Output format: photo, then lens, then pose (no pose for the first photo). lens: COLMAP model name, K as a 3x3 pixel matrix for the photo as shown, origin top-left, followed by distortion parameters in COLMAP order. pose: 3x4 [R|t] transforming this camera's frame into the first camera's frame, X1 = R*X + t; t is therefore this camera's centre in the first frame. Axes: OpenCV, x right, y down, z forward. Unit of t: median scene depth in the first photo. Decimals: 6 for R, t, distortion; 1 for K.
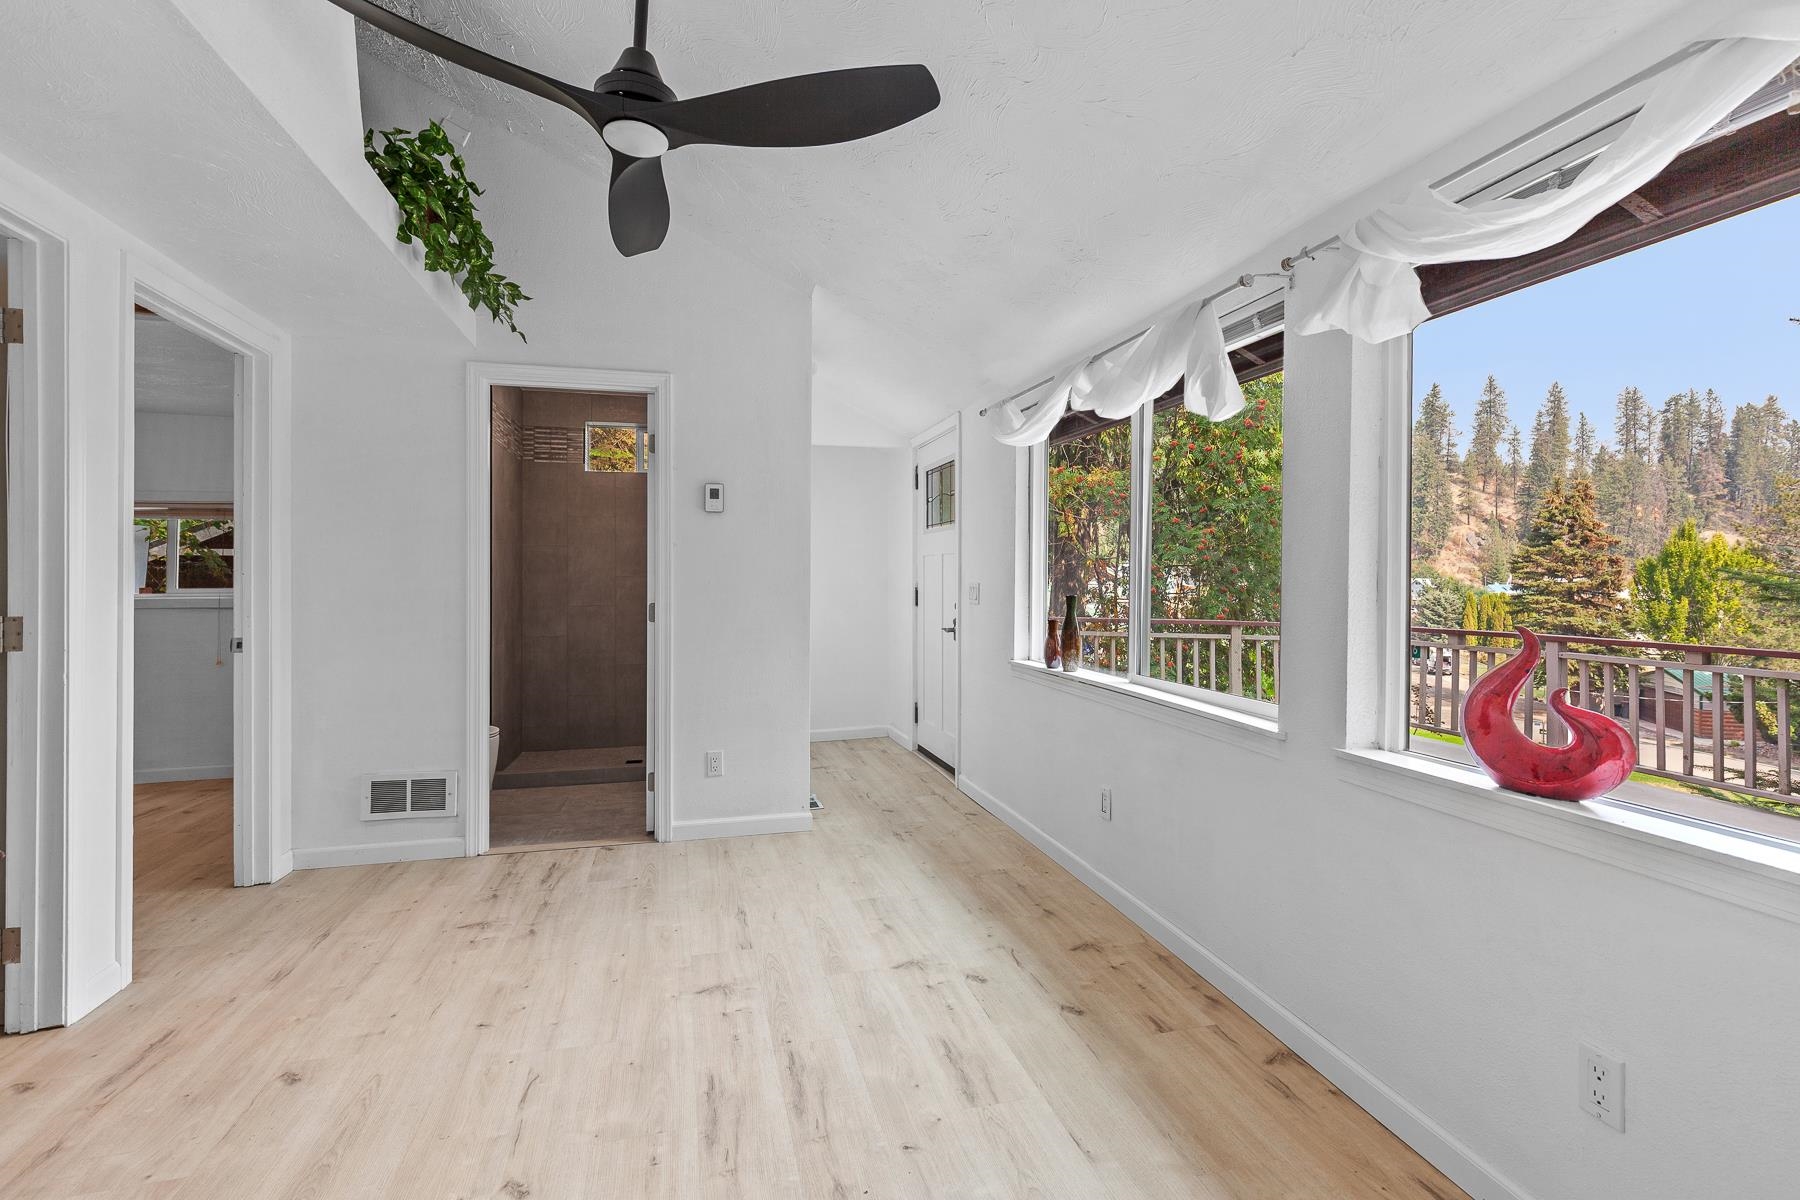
lens RADIAL K [[824.0, 0, 901.0], [0, 824.0, 580.0], [0, 0, 1]] dist [0.001423, 0.000068]
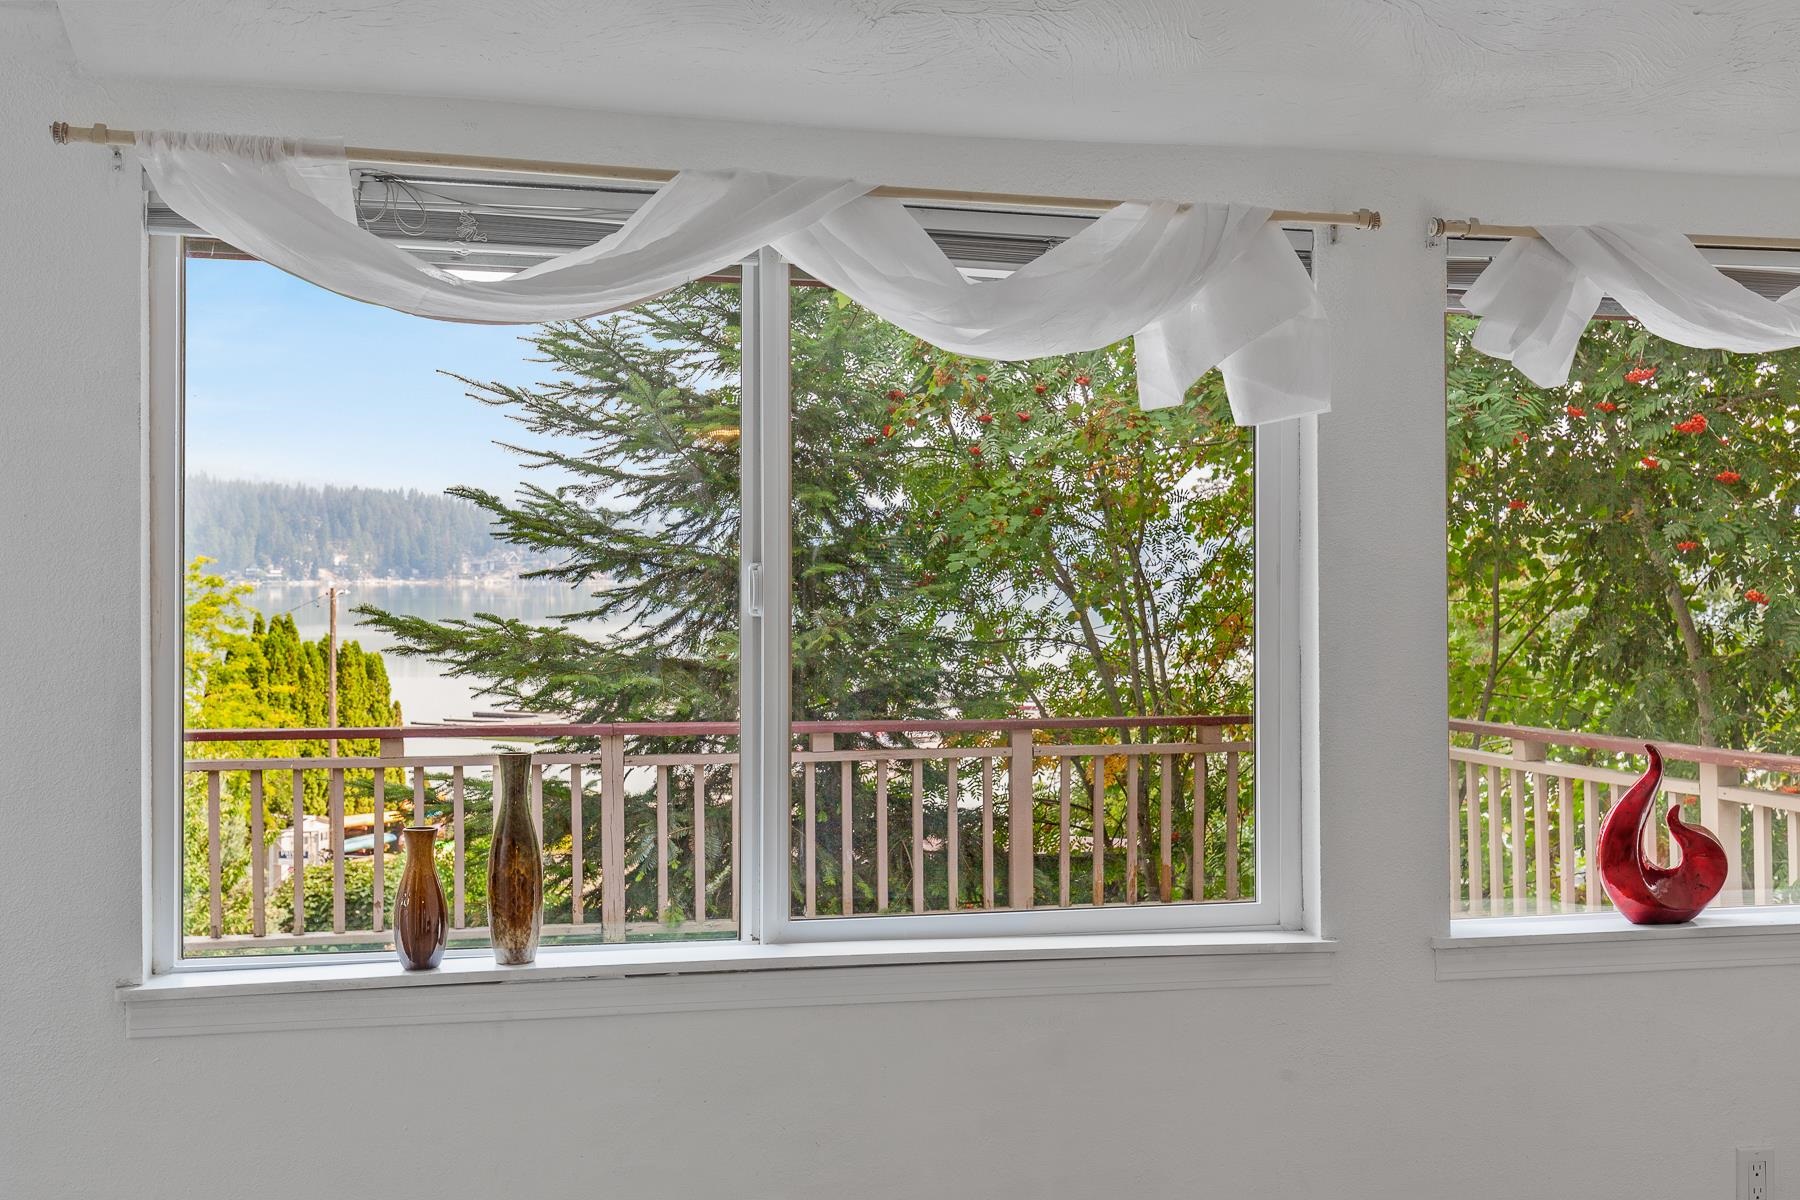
lens RADIAL K [[1732.3, 0, 904.5], [0, 1732.3, 591.6], [0, 0, 1]] dist [0.008192, 0.008027]
pose [[0.054853, -0.006478, 0.998473, -0.868698], [0.000510, 0.999979, 0.006460, -0.091159], [-0.998494, 0.000155, 0.054855, 1.211531]]
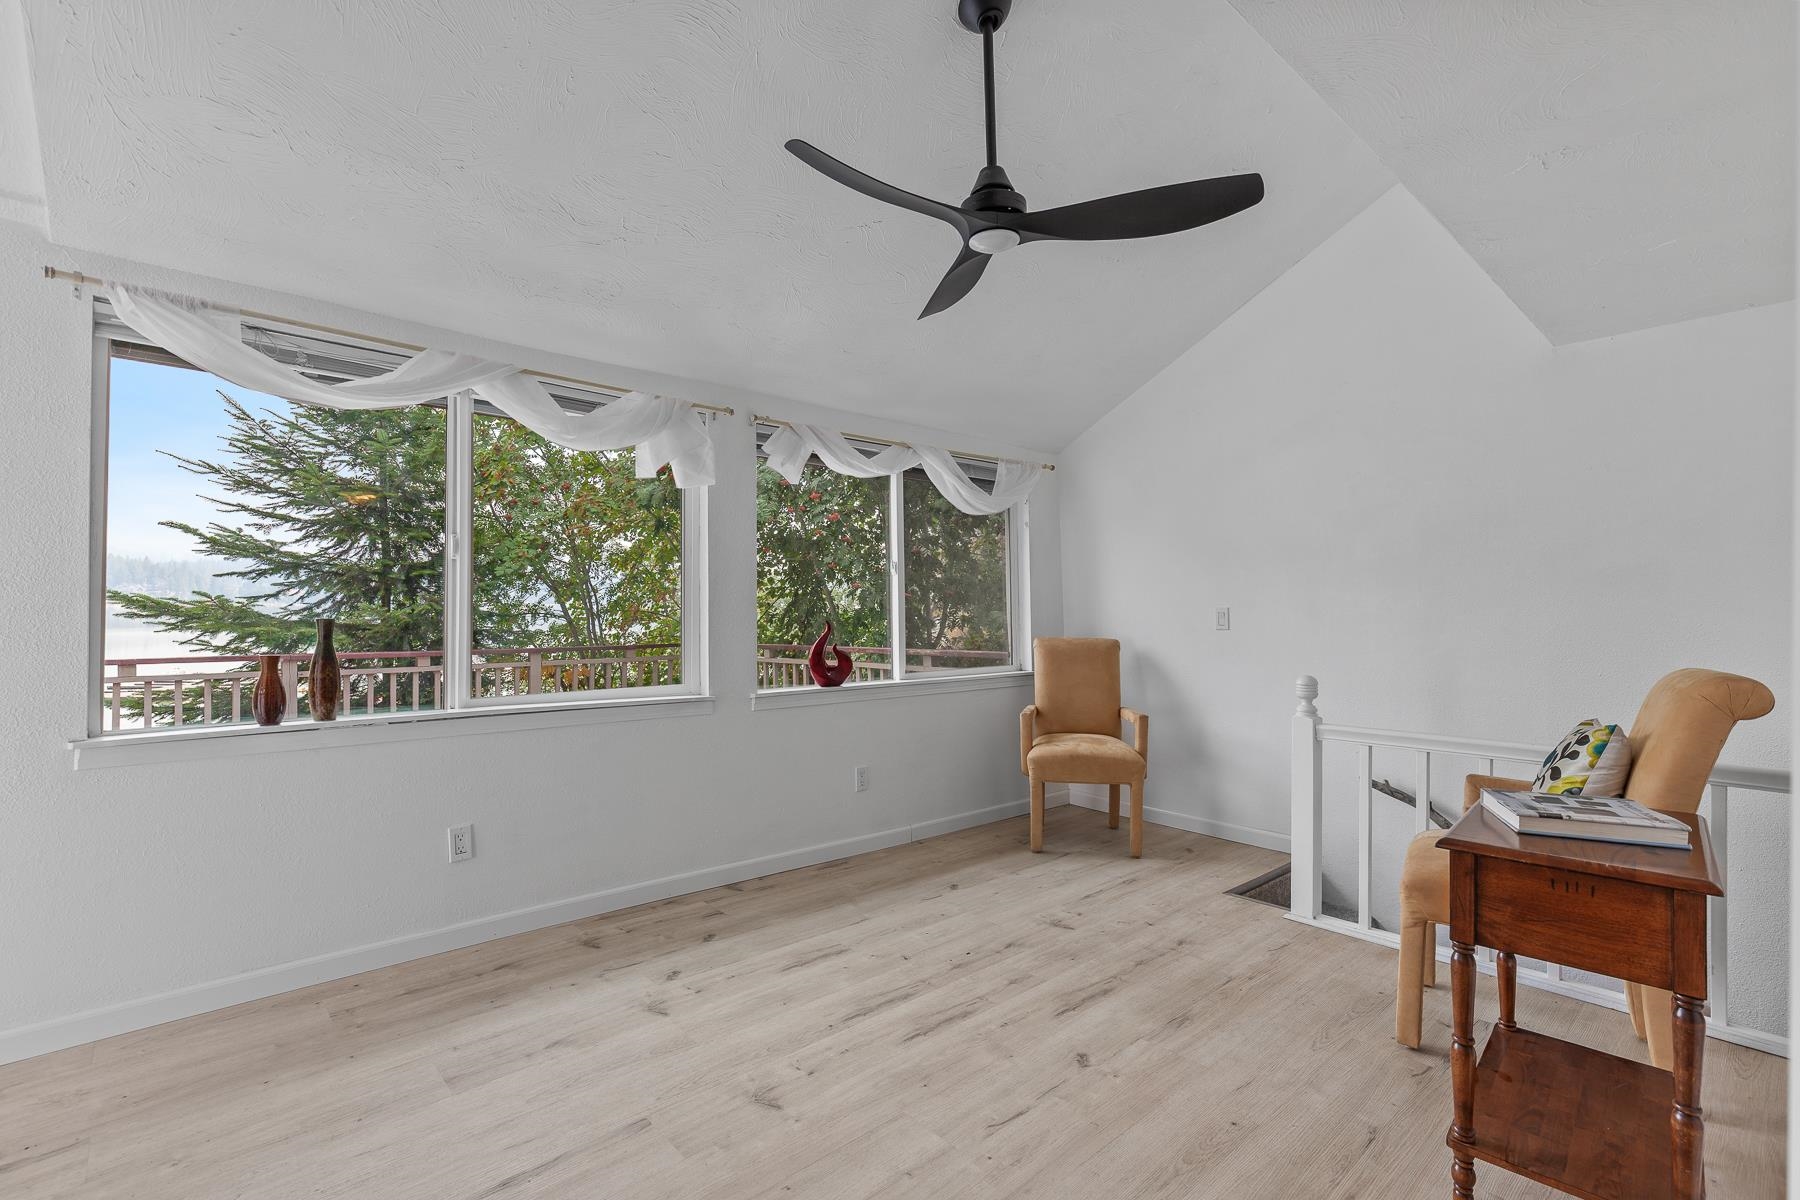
lens RADIAL K [[814.7, 0, 909.6], [0, 814.7, 600.8], [0, 0, 1]] dist [0.003312, 0.000520]
pose [[-0.456729, 0.000759, 0.889605, -1.088109], [-0.003651, 0.999990, -0.002728, -0.000505], [-0.889598, -0.004494, -0.456722, 1.333047]]
